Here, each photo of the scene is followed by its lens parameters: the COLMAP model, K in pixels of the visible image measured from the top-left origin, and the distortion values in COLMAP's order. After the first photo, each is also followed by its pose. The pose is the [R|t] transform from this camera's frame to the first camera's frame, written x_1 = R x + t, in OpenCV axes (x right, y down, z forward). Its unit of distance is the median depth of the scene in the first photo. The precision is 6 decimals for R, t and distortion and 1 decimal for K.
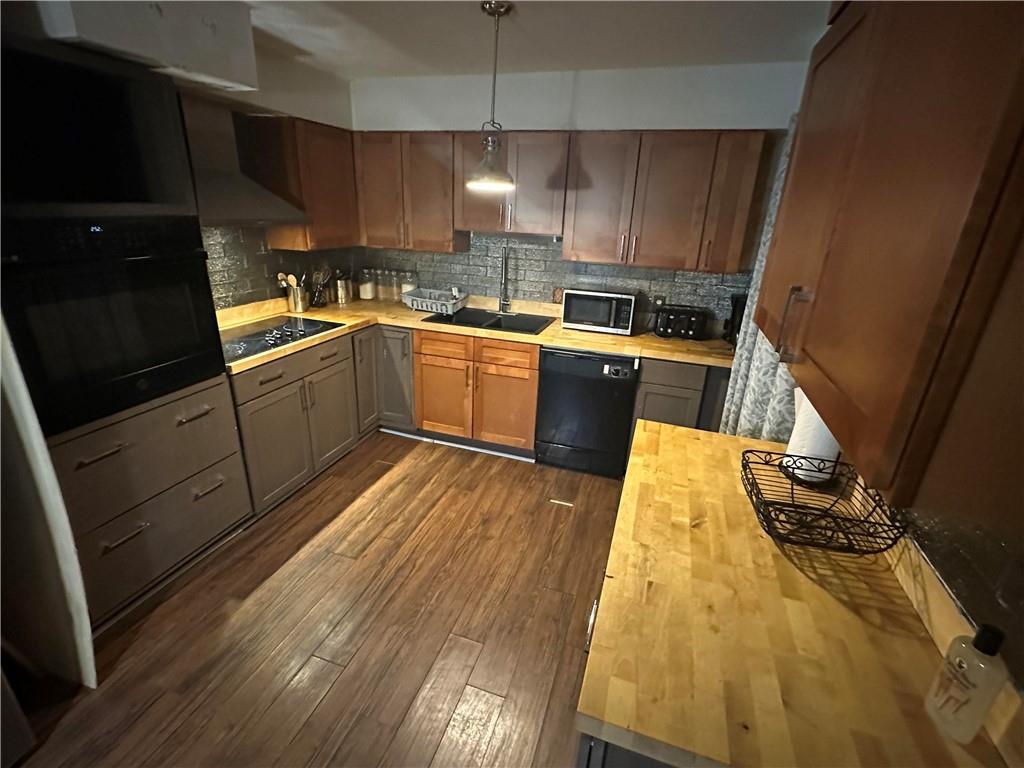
lens RADIAL K [[474.8, 0, 509.3], [0, 474.8, 383.9], [0, 0, 1]] dist [-0.003343, -0.000101]
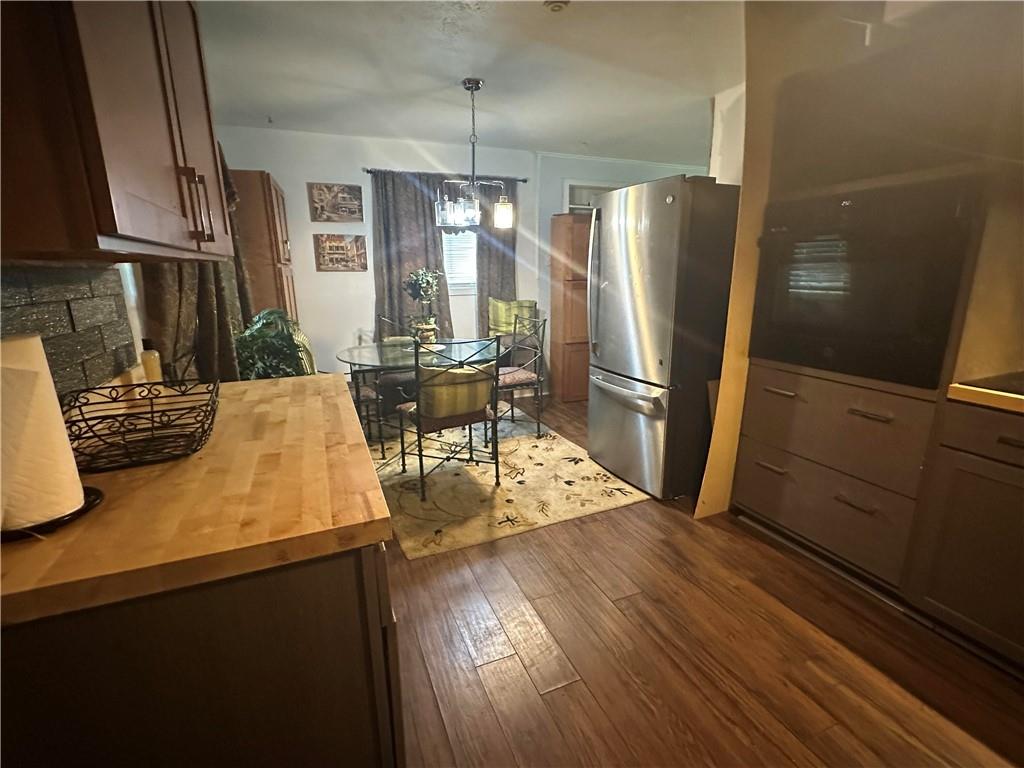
lens RADIAL K [[474.8, 0, 511.7], [0, 474.8, 385.7], [0, 0, 1]] dist [-0.003343, -0.000101]
pose [[-0.754005, 0.121798, -0.645478, 0.272557], [-0.250186, 0.855342, 0.453649, -0.145377], [0.607358, 0.503543, -0.614459, 0.772364]]
